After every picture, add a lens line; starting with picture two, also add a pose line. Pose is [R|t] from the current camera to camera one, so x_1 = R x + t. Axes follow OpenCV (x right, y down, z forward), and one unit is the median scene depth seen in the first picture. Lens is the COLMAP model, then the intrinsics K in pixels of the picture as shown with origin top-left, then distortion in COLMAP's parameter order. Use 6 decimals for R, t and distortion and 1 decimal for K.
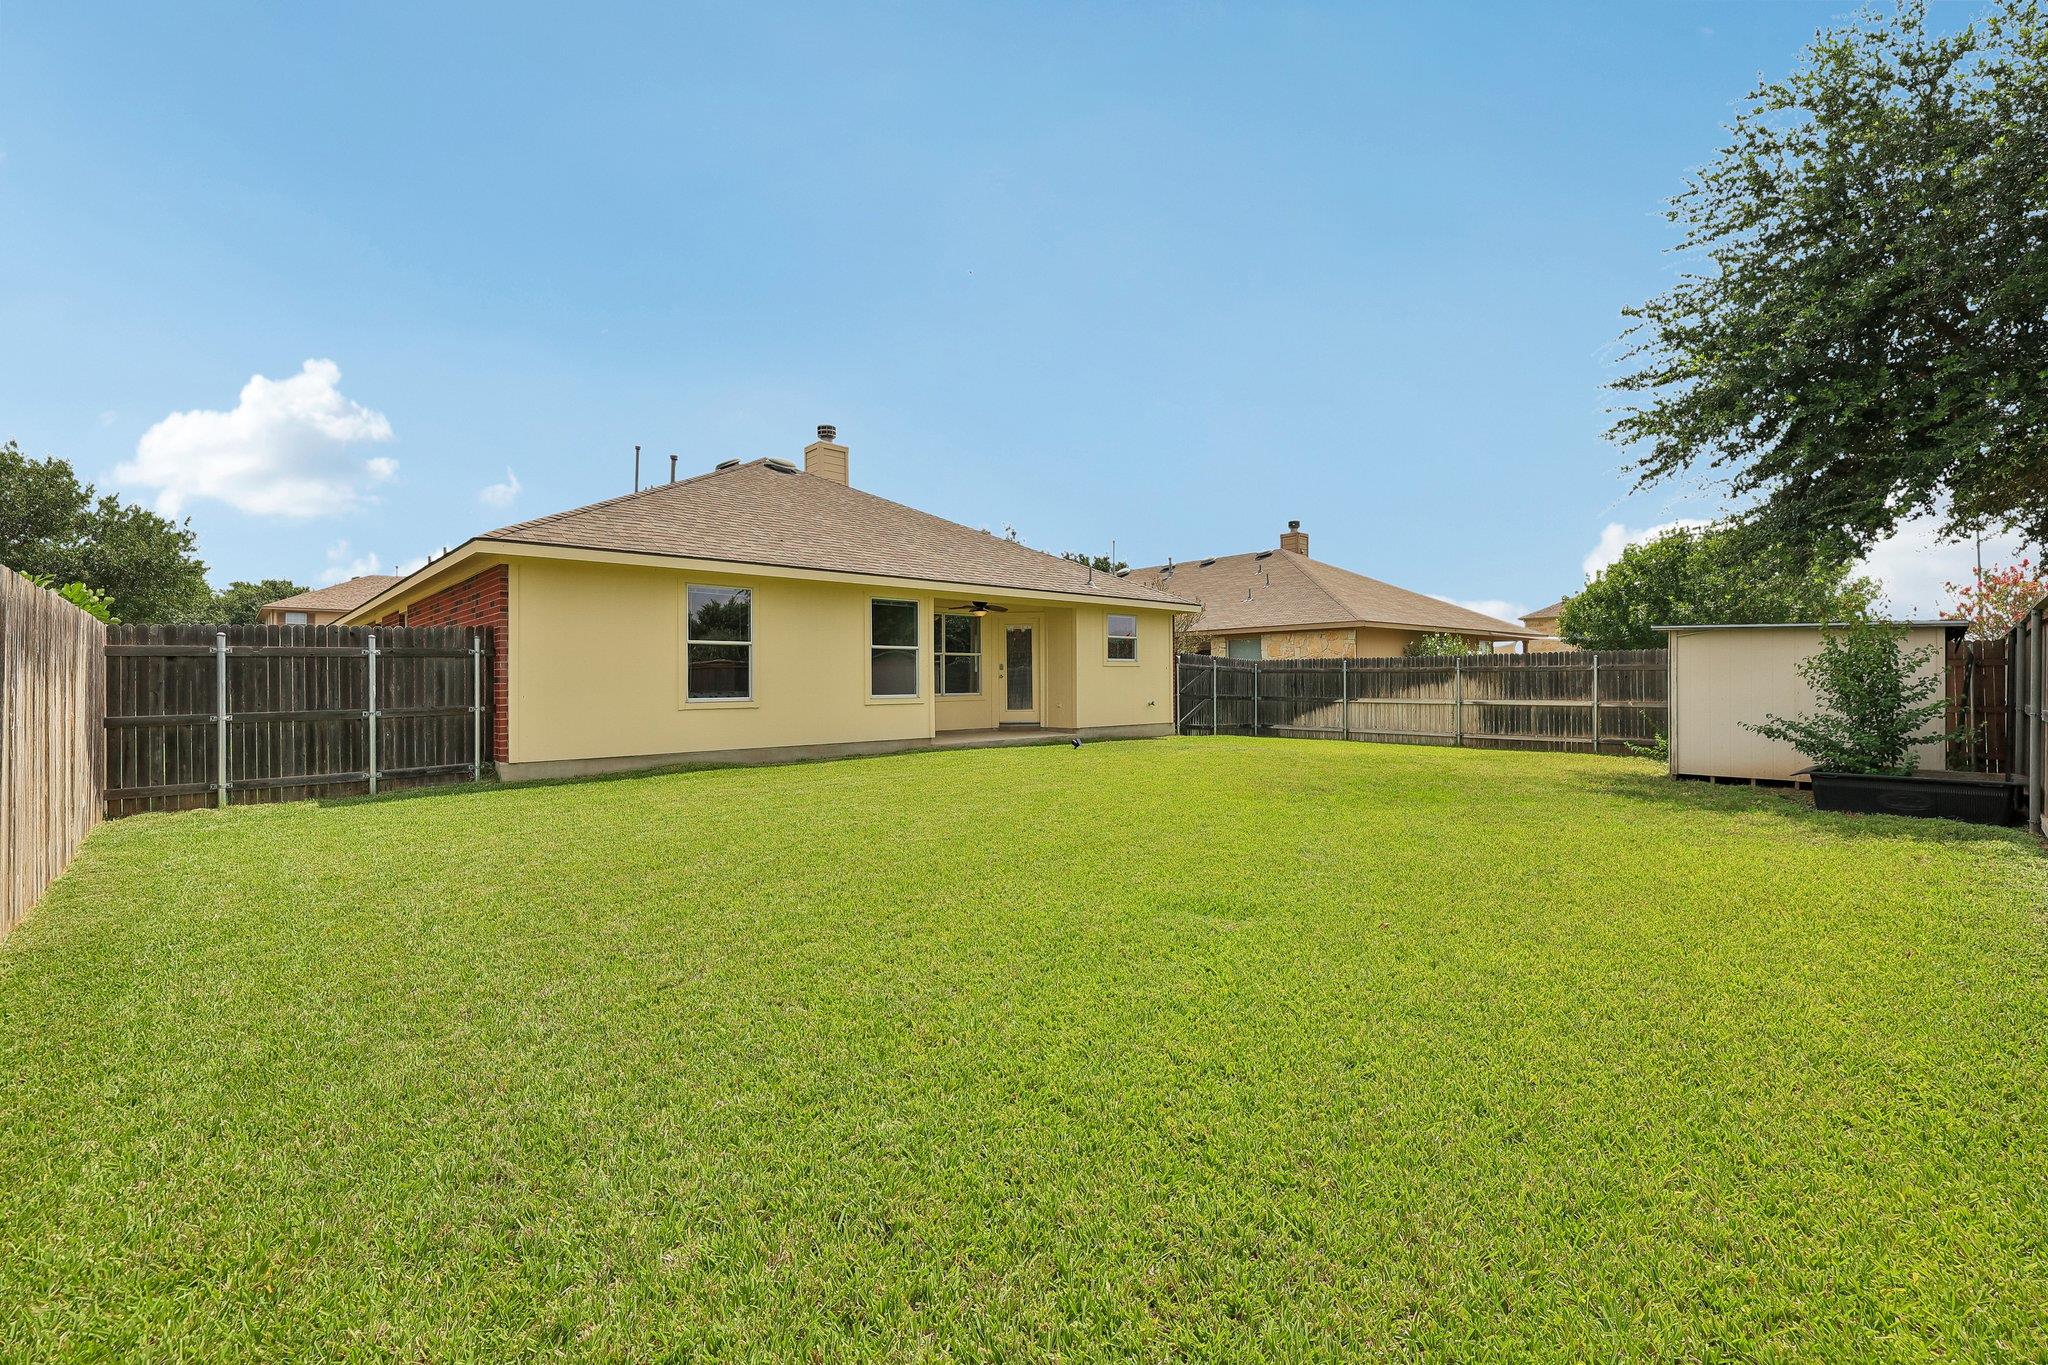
lens RADIAL K [[872.1, 0, 1029.8], [0, 872.1, 678.5], [0, 0, 1]] dist [-0.001673, 0.000353]
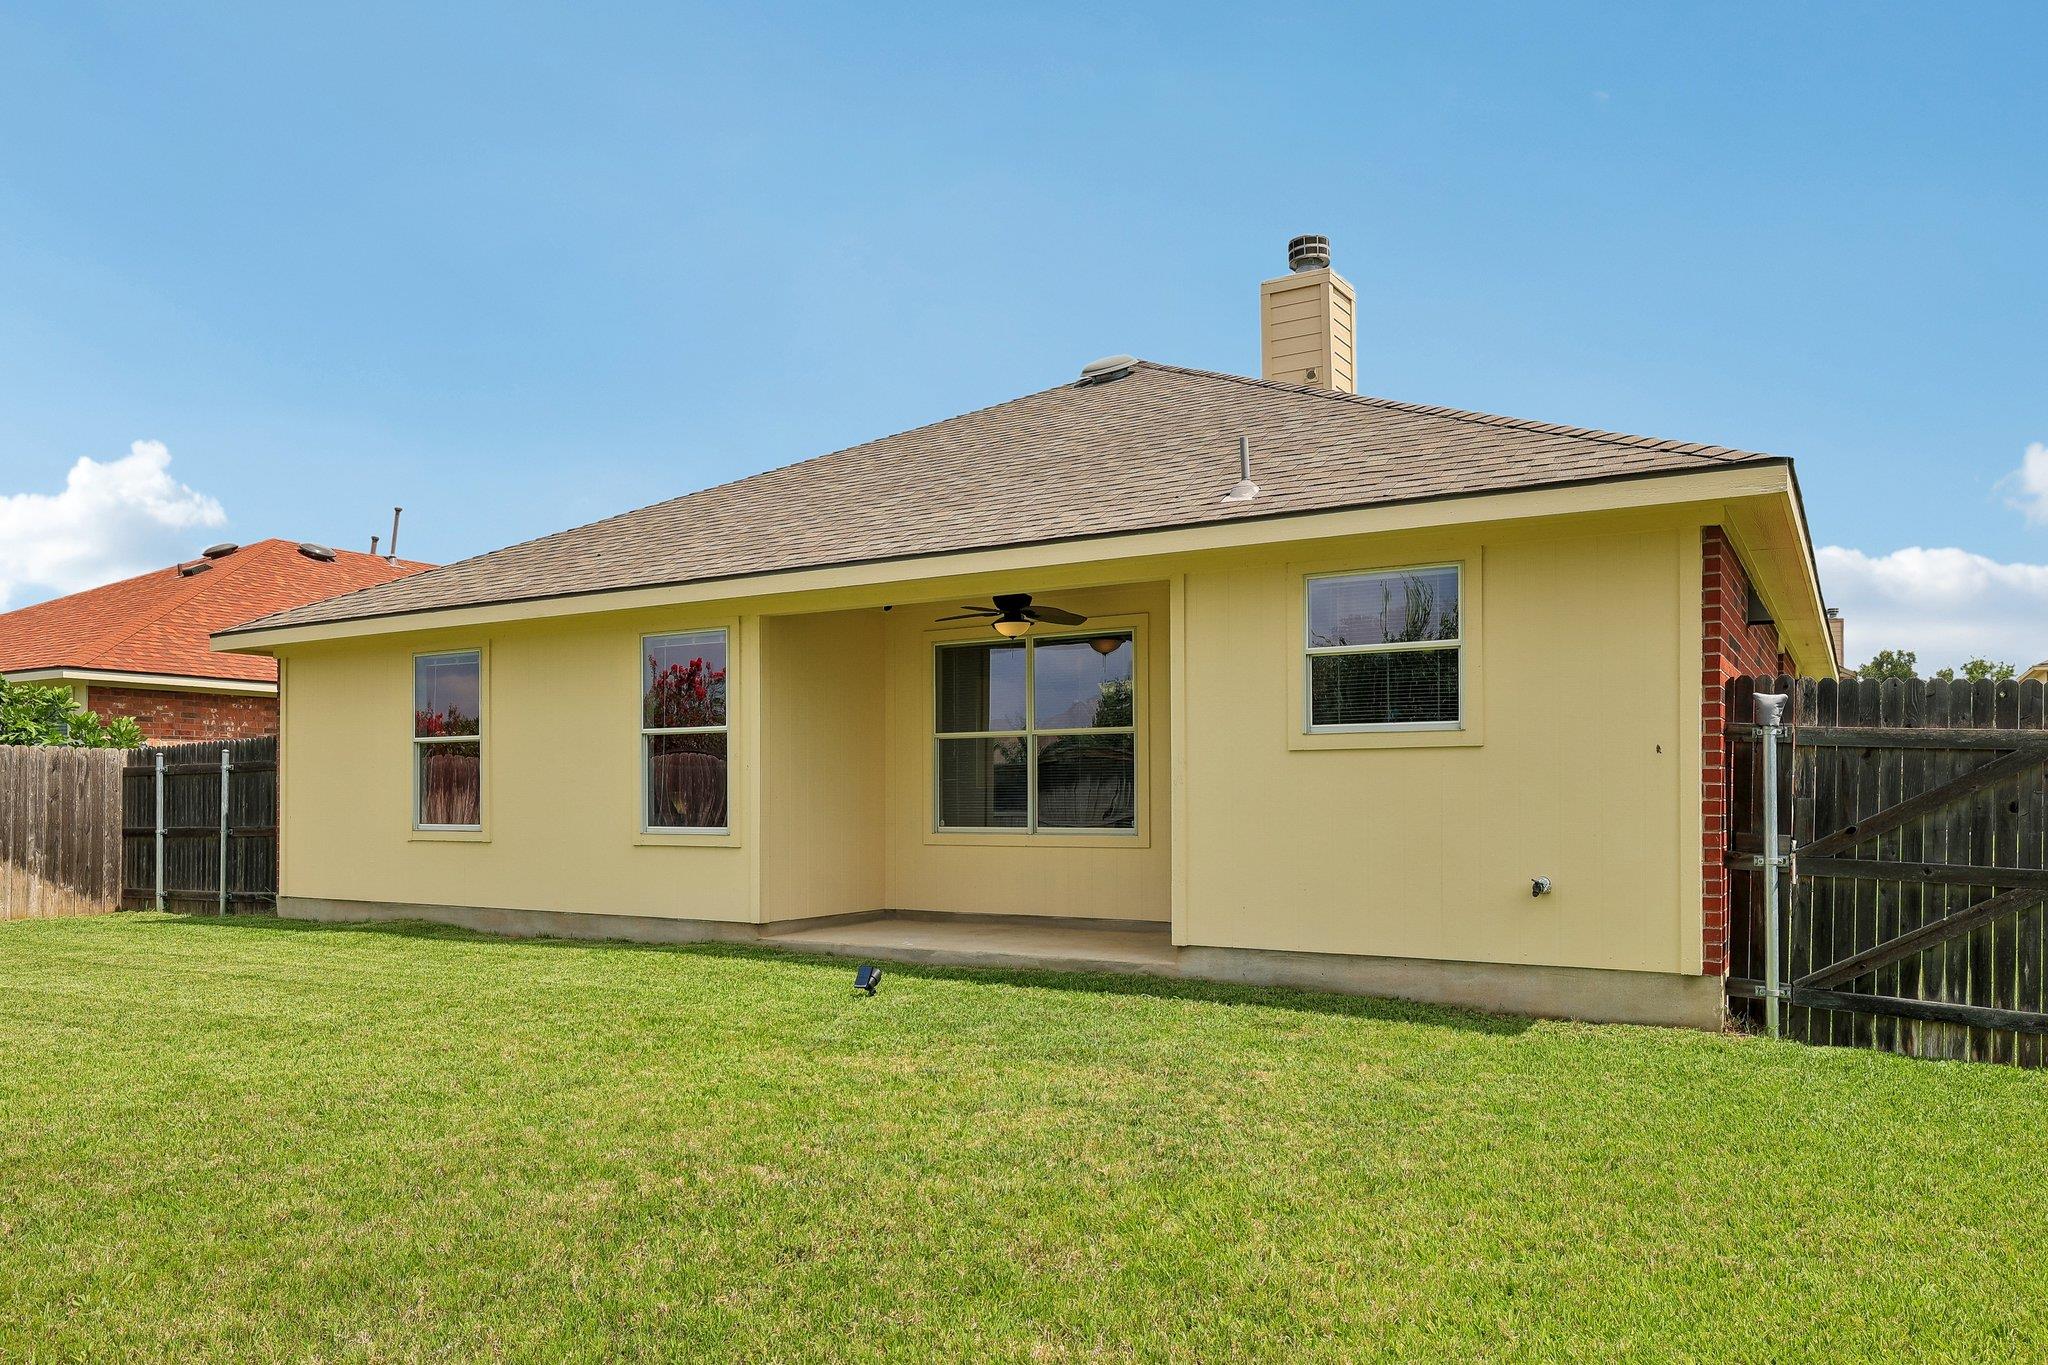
lens RADIAL K [[1364.1, 0, 1023.4], [0, 1364.1, 673.8], [0, 0, 1]] dist [-0.003536, -0.000640]
pose [[0.280619, -0.076375, -0.956776, 0.662987], [0.009065, 0.996995, -0.076927, -0.006593], [0.959776, 0.012914, 0.280468, 1.000306]]
